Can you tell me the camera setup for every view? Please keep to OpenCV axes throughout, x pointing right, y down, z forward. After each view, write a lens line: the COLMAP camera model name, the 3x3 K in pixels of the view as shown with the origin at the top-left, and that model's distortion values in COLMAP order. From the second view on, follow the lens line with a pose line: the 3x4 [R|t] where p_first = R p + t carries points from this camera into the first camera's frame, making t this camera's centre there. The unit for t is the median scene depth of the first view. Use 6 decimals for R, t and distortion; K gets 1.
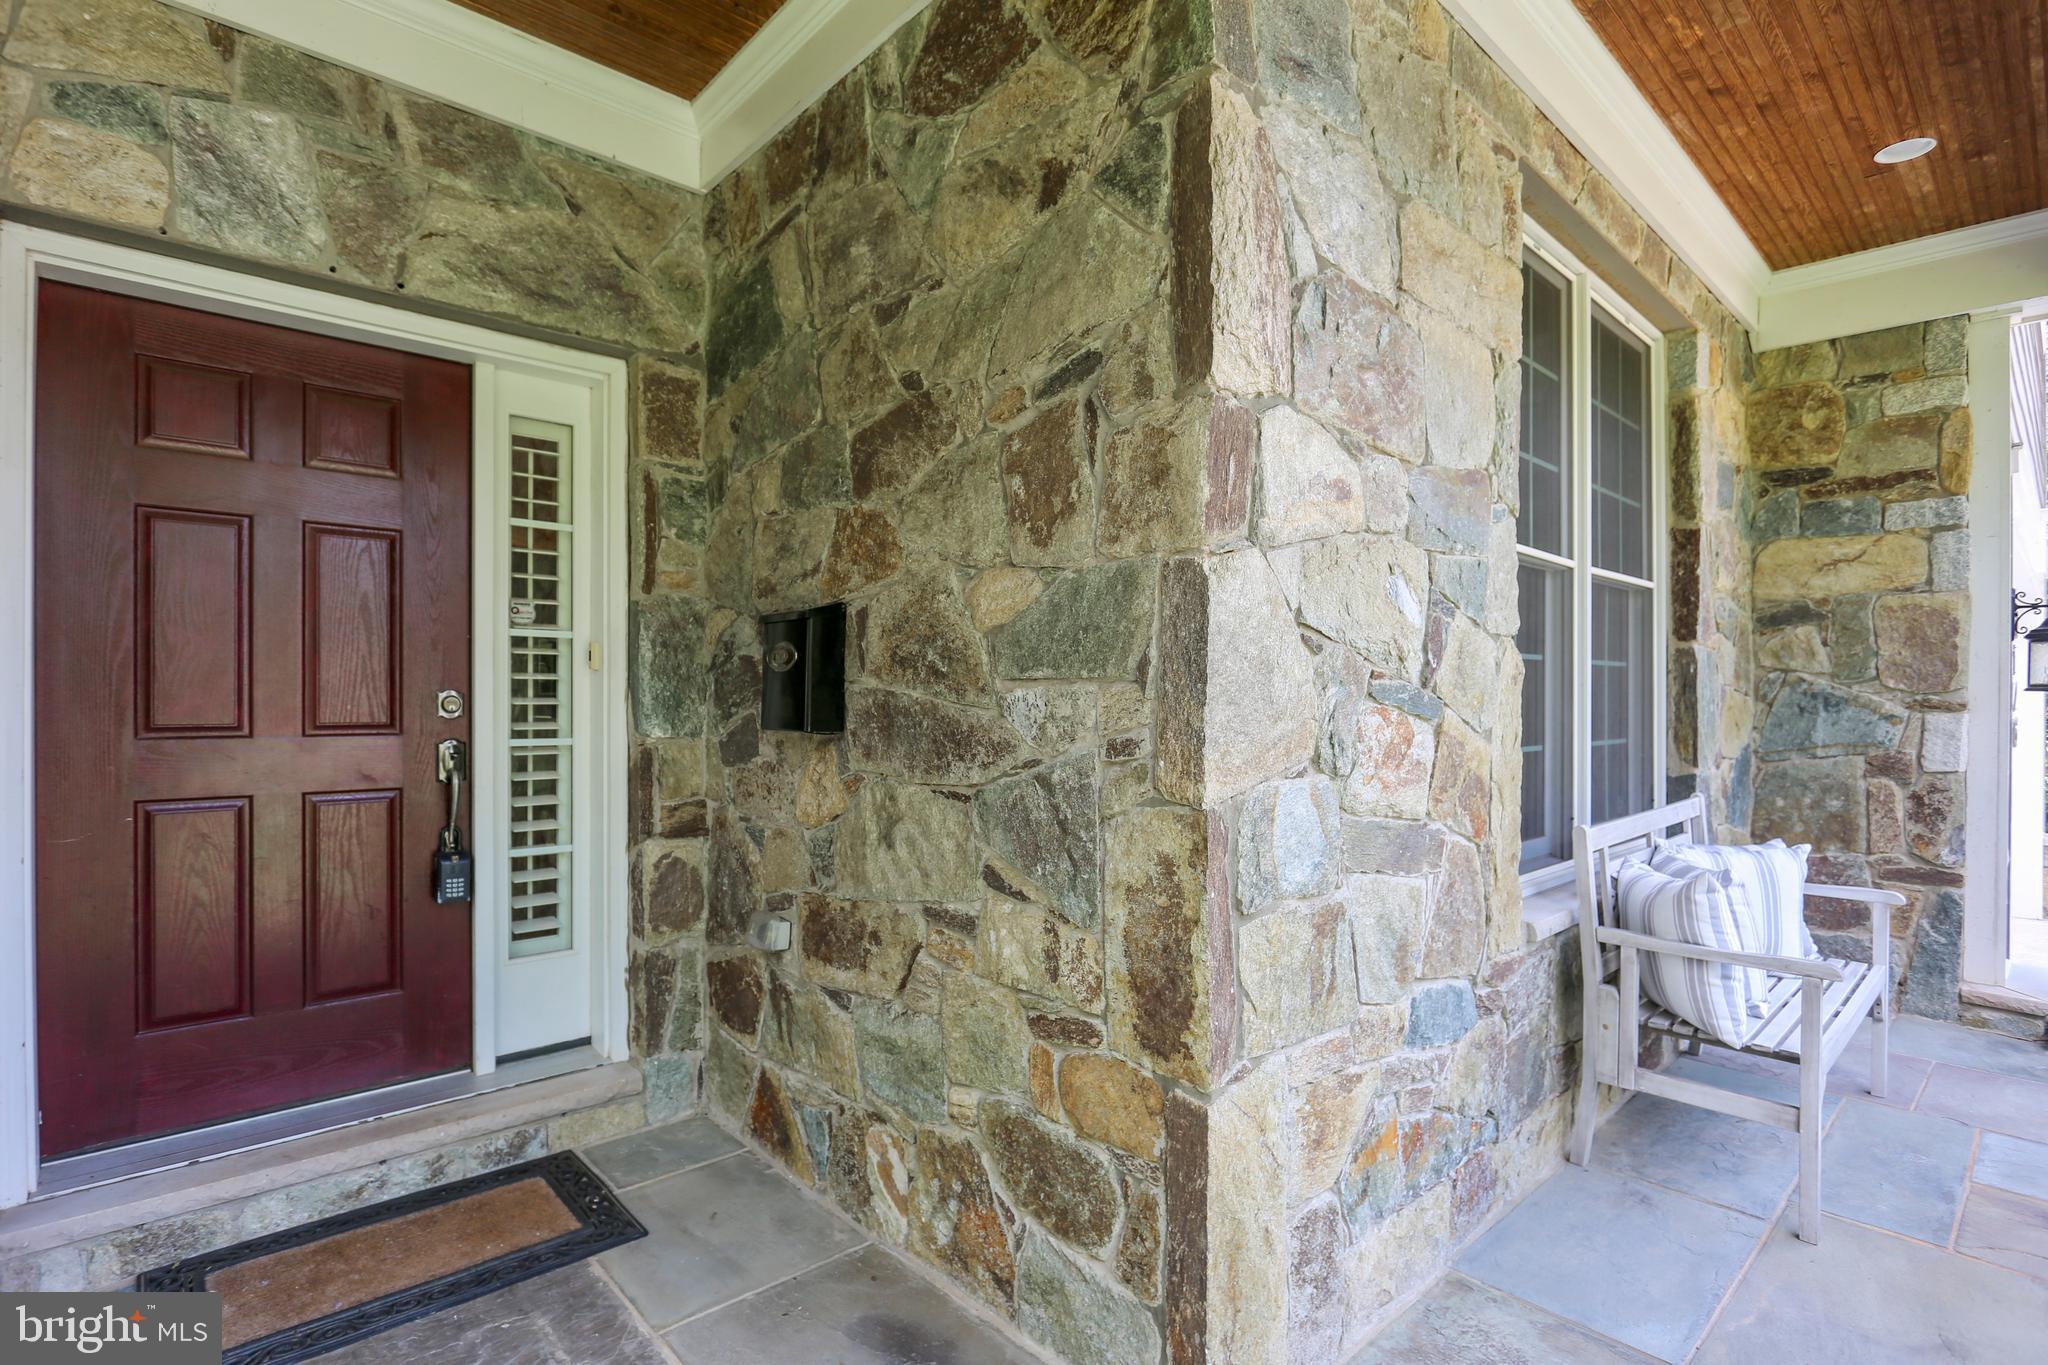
lens RADIAL K [[971.3, 0, 1024.0], [0, 971.3, 682.5], [0, 0, 1]] dist [-0.048944, 0.030106]
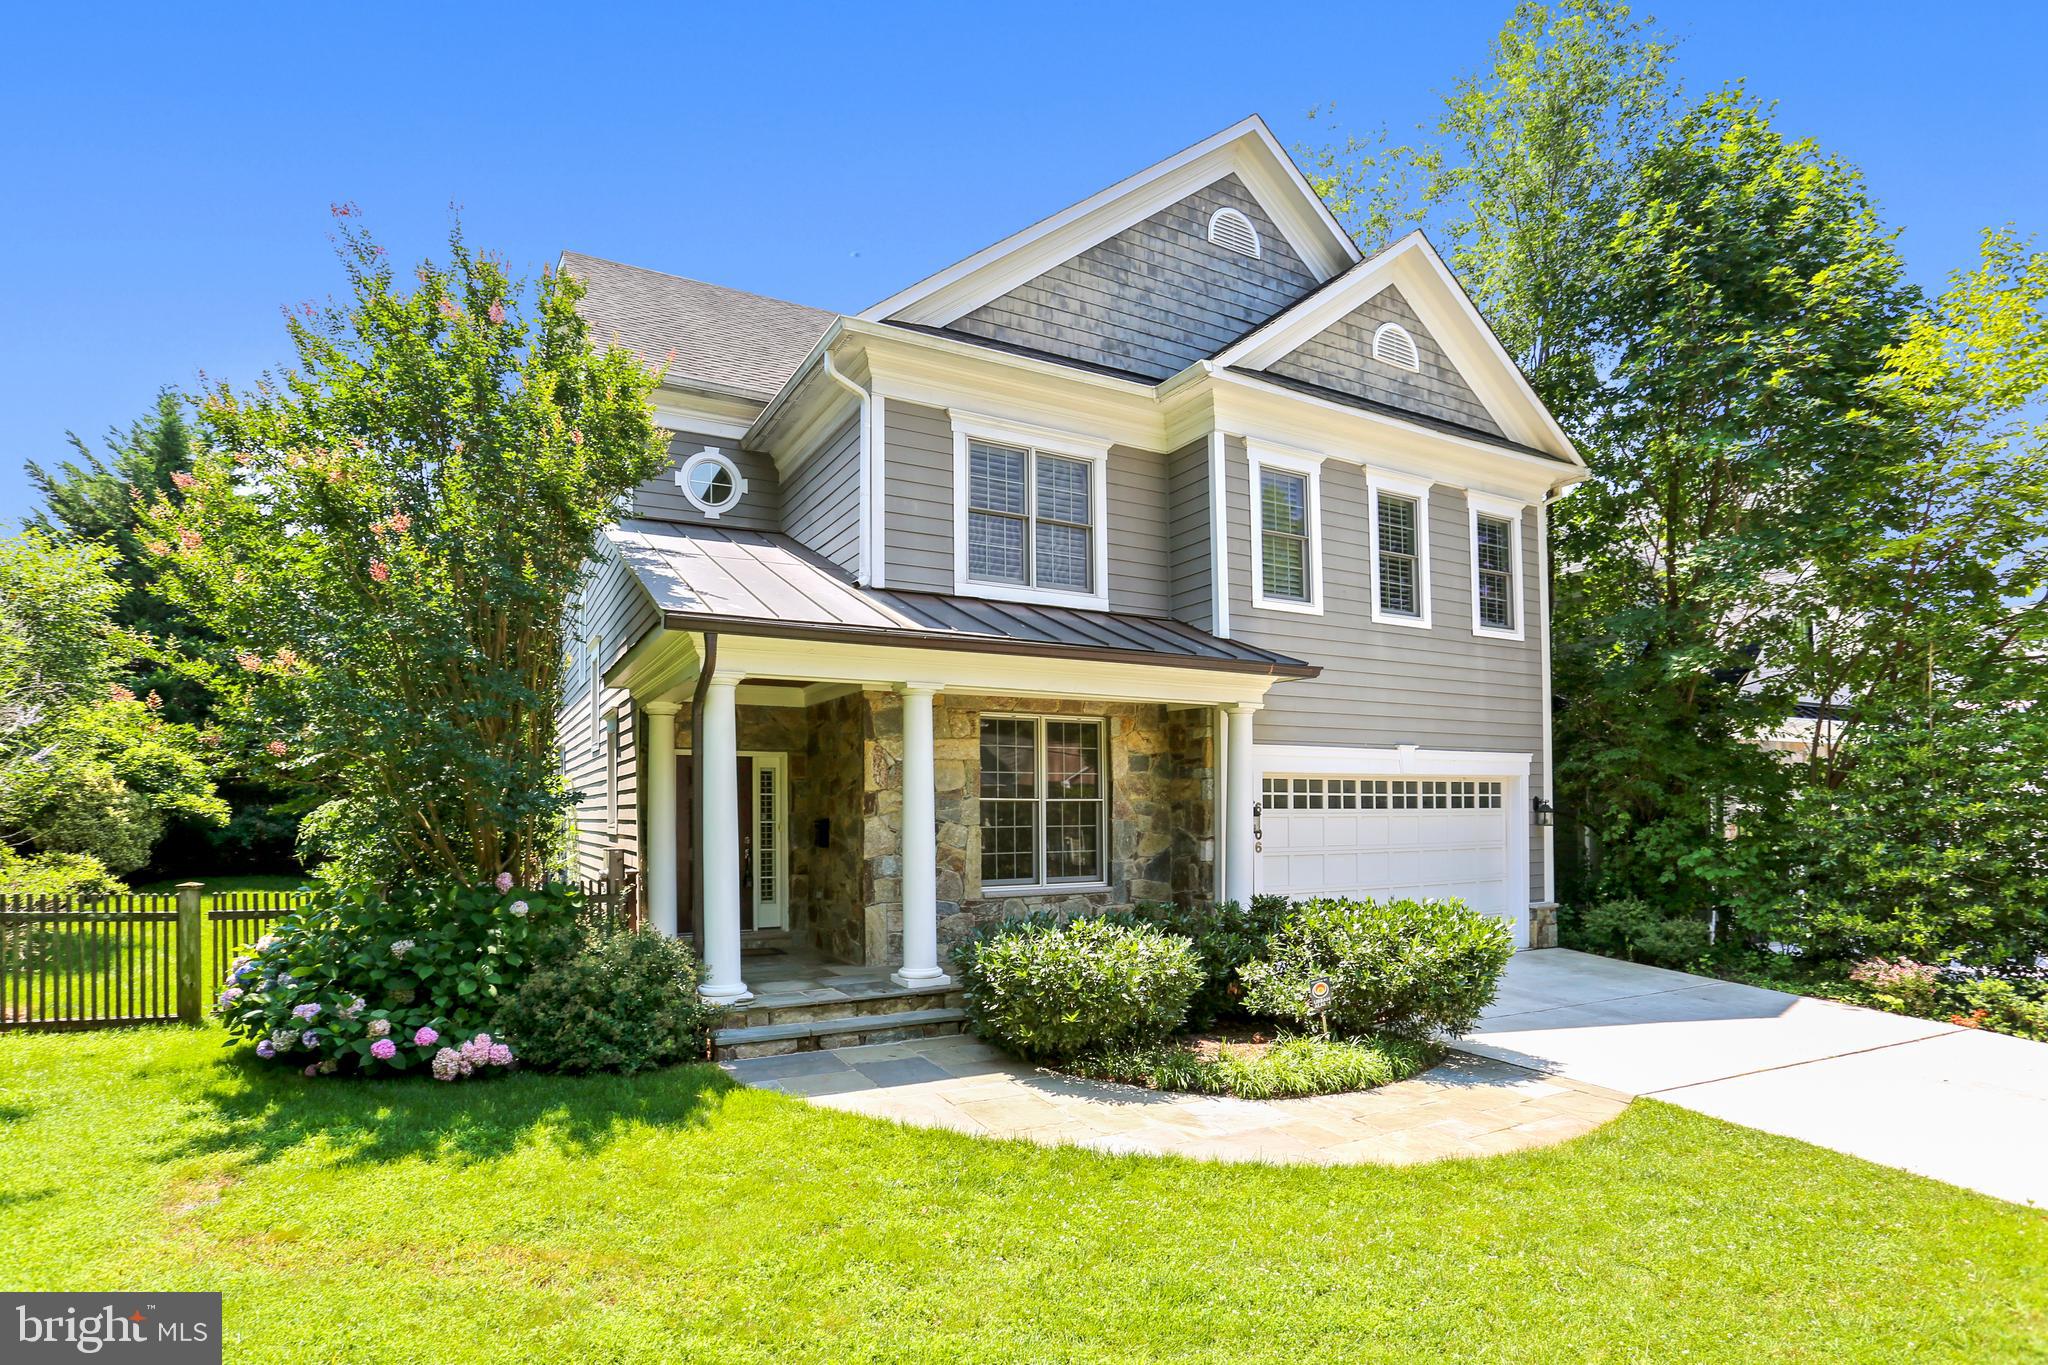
lens RADIAL K [[1000.3, 0, 1034.3], [0, 1000.3, 752.1], [0, 0, 1]] dist [-0.076422, 0.047259]
pose [[0.975508, -0.018378, -0.219196, 1.570162], [0.009878, 0.999158, -0.039811, -0.173249], [0.219744, 0.036671, 0.974868, -2.948000]]
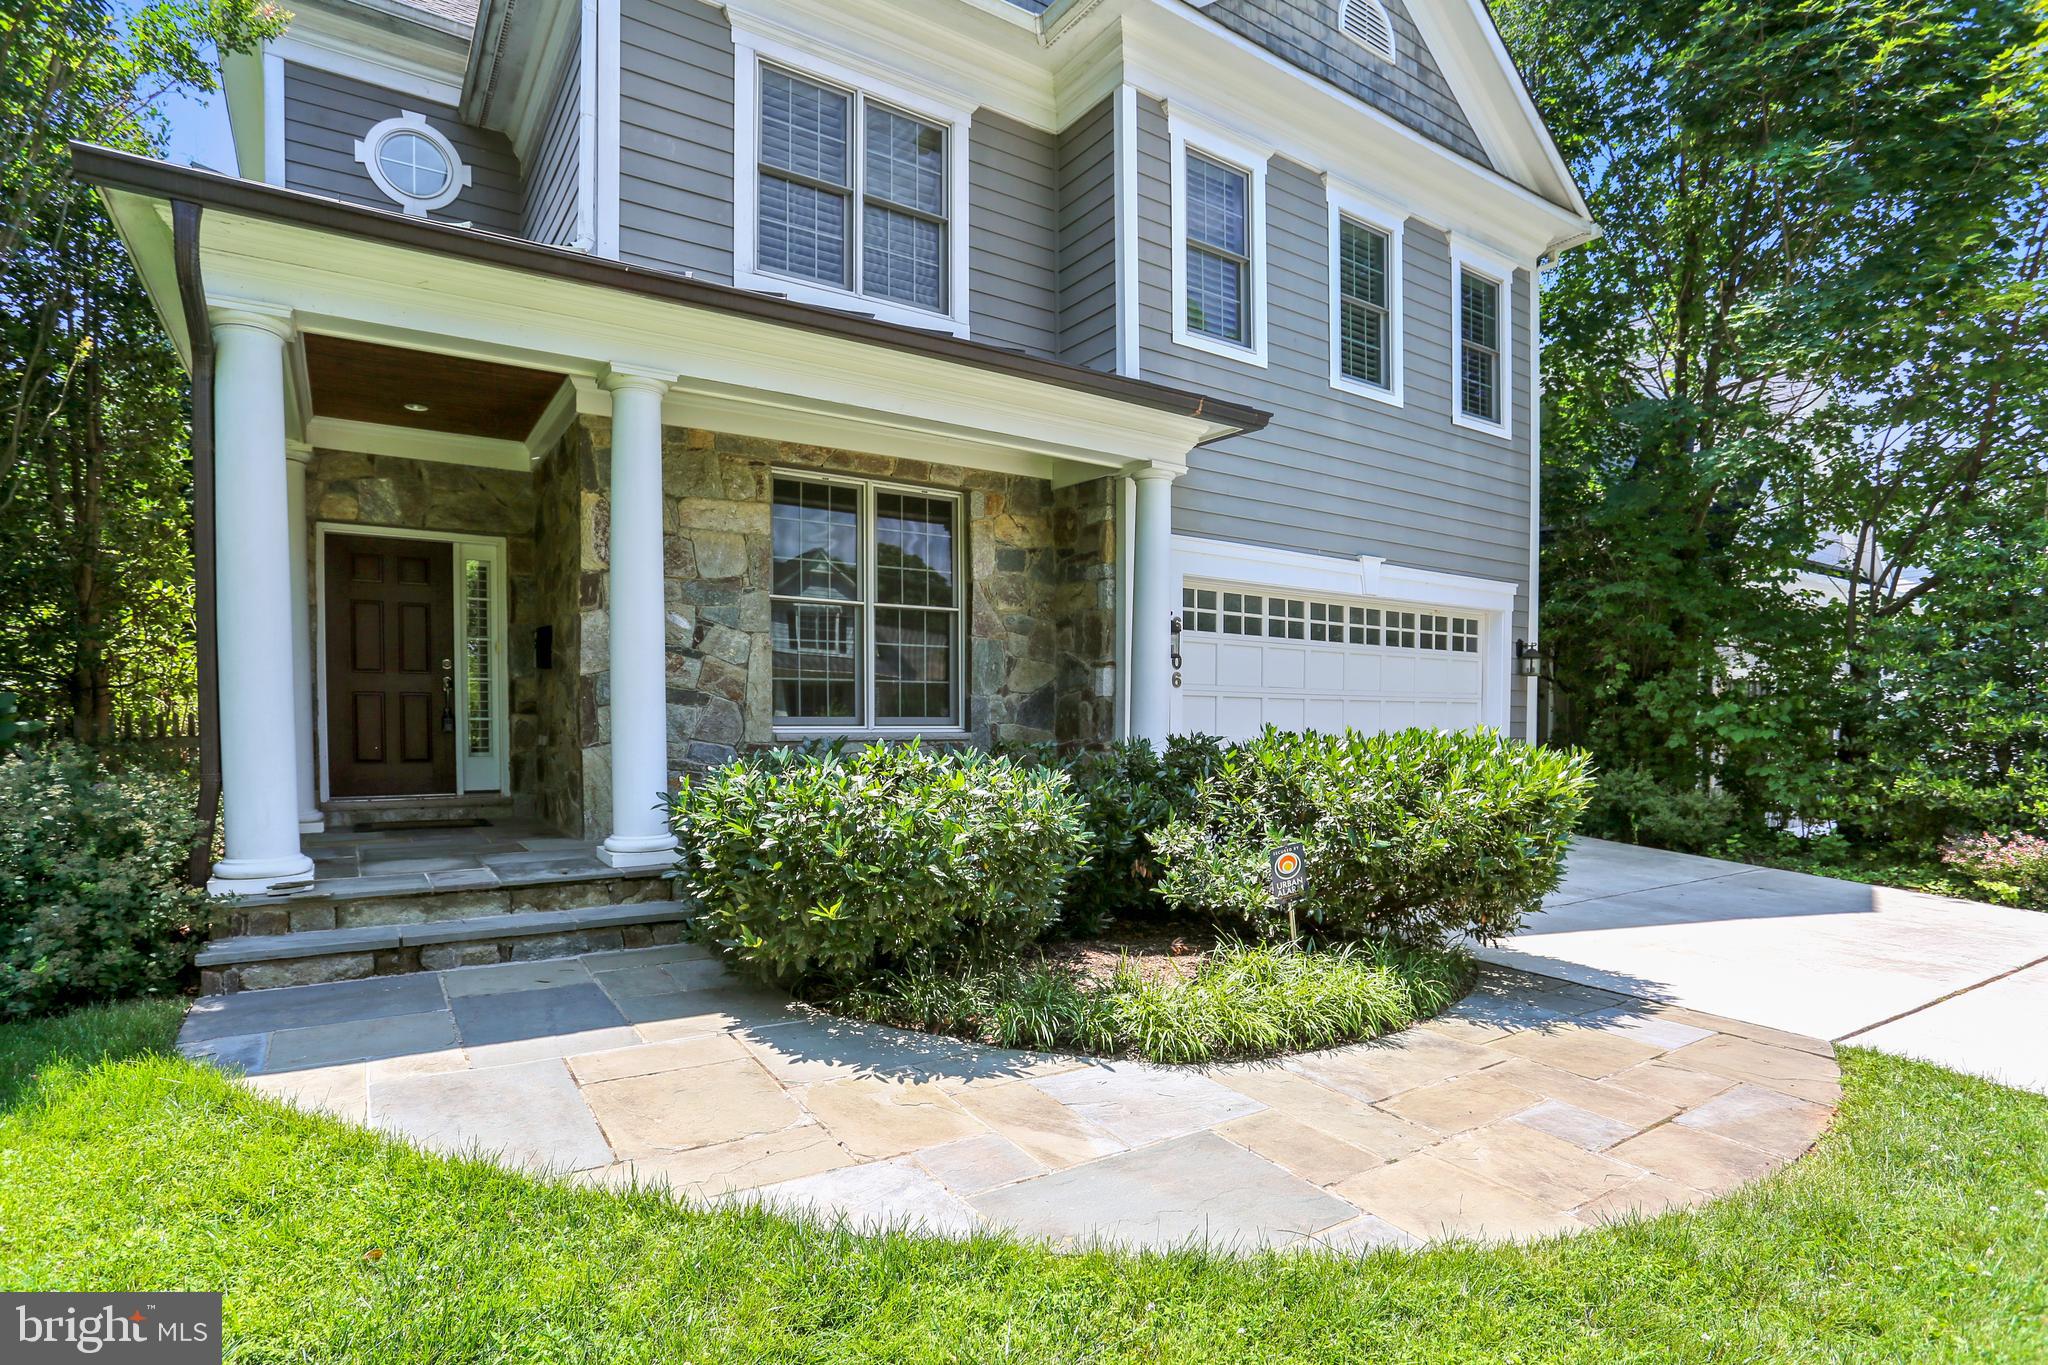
lens RADIAL K [[994.0, 0, 1010.2], [0, 994.0, 696.3], [0, 0, 1]] dist [-0.065111, 0.032577]
pose [[0.988128, -0.002751, -0.153606, 1.526971], [0.002462, 0.999995, -0.002071, 0.134822], [0.153611, 0.001668, 0.988130, -1.628970]]
